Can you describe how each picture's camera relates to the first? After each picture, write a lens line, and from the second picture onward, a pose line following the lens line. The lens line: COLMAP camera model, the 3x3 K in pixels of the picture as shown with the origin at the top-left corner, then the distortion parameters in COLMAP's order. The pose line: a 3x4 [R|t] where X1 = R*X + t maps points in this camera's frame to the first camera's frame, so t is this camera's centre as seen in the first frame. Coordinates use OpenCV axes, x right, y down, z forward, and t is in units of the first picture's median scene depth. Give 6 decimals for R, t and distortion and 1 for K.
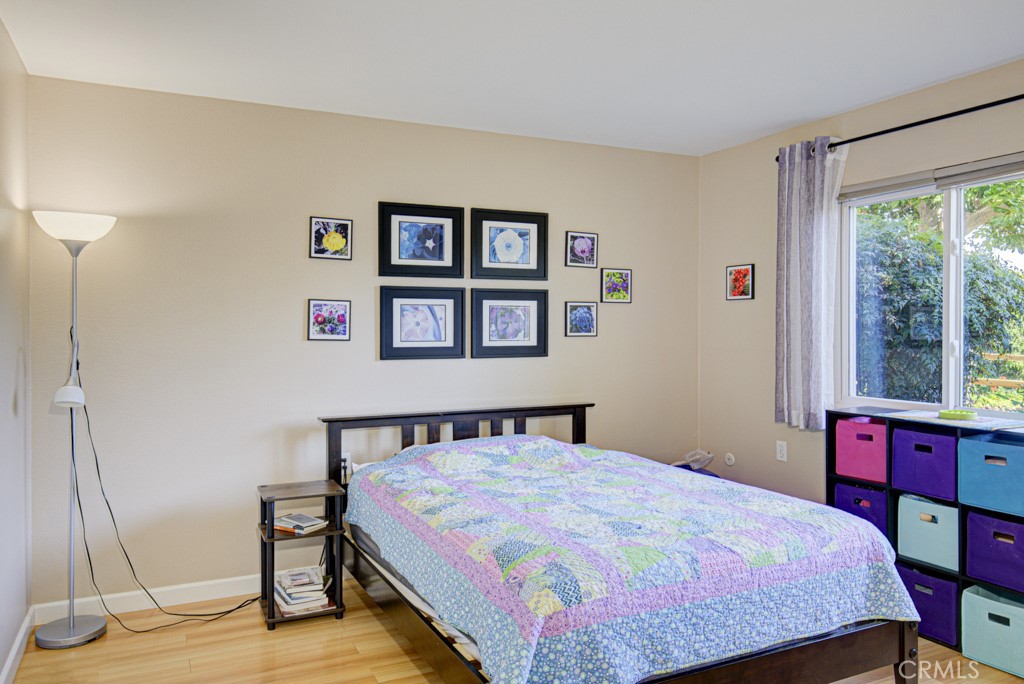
lens RADIAL K [[698.6, 0, 517.9], [0, 698.6, 336.0], [0, 0, 1]] dist [0.020462, -0.002673]
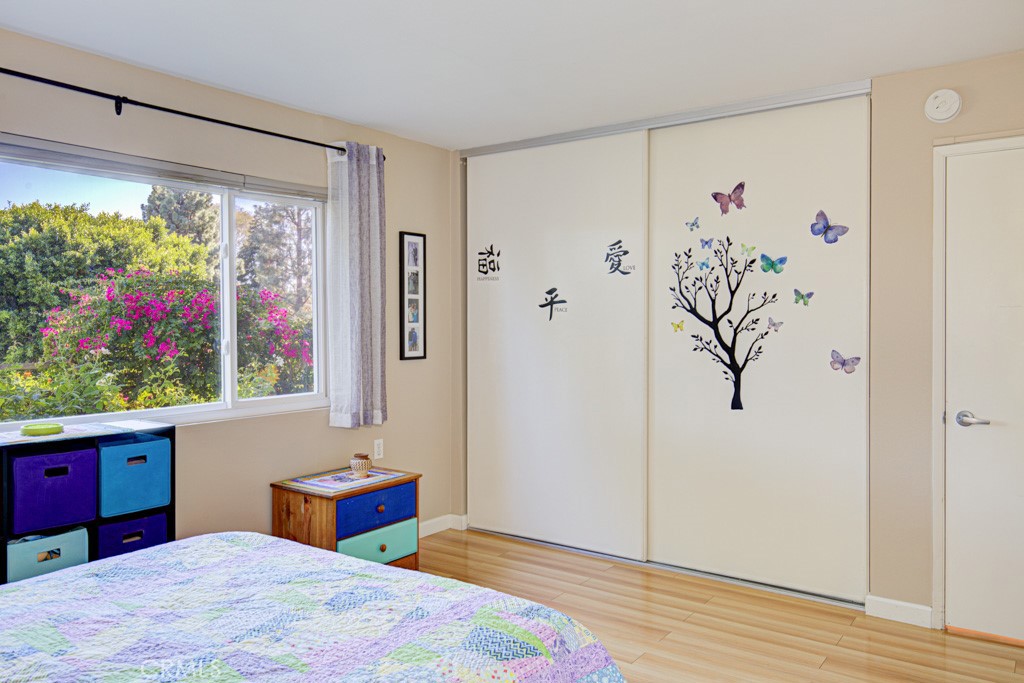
lens RADIAL K [[748.4, 0, 517.9], [0, 748.4, 341.8], [0, 0, 1]] dist [0.019432, -0.006120]
pose [[-0.474978, -0.012140, 0.879914, -0.710588], [0.013776, 0.999680, 0.021229, -0.009353], [-0.879890, 0.022205, -0.474658, 1.412015]]
